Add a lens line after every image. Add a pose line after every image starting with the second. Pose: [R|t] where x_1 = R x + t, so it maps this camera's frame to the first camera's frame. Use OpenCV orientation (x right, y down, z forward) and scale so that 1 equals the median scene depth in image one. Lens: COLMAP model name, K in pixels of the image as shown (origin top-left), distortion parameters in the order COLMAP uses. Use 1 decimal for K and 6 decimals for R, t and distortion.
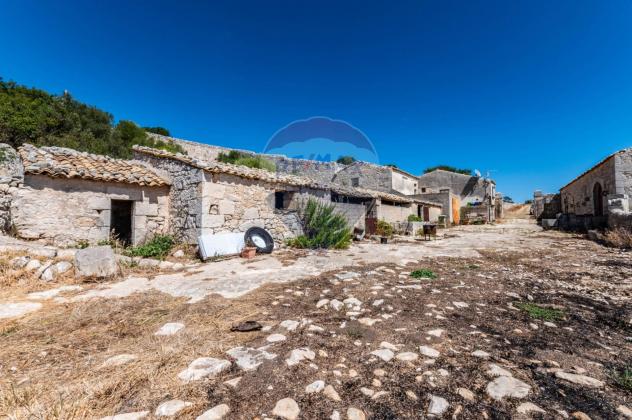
lens RADIAL K [[285.5, 0, 313.8], [0, 285.5, 214.1], [0, 0, 1]] dist [0.025188, -0.000122]
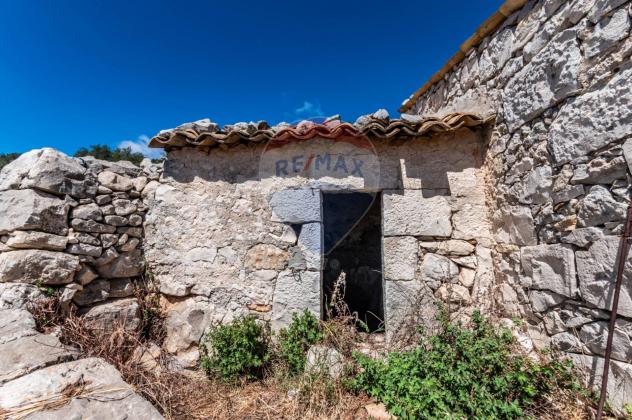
lens RADIAL K [[285.5, 0, 317.3], [0, 285.5, 210.3], [0, 0, 1]] dist [0.025188, -0.000122]
pose [[0.567385, -0.083701, -0.819188, -0.394368], [0.031235, 0.996292, -0.080163, -0.001809], [0.822860, 0.019896, 0.567896, 0.749497]]
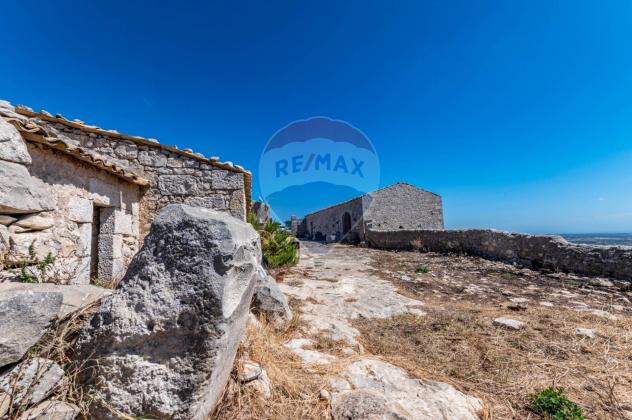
lens RADIAL K [[285.5, 0, 316.2], [0, 285.5, 209.3], [0, 0, 1]] dist [0.025188, -0.000122]
pose [[0.619106, 0.058246, 0.783144, -0.807091], [0.011173, 0.996491, -0.082947, 0.007130], [-0.785228, 0.060103, 0.616283, 0.339823]]
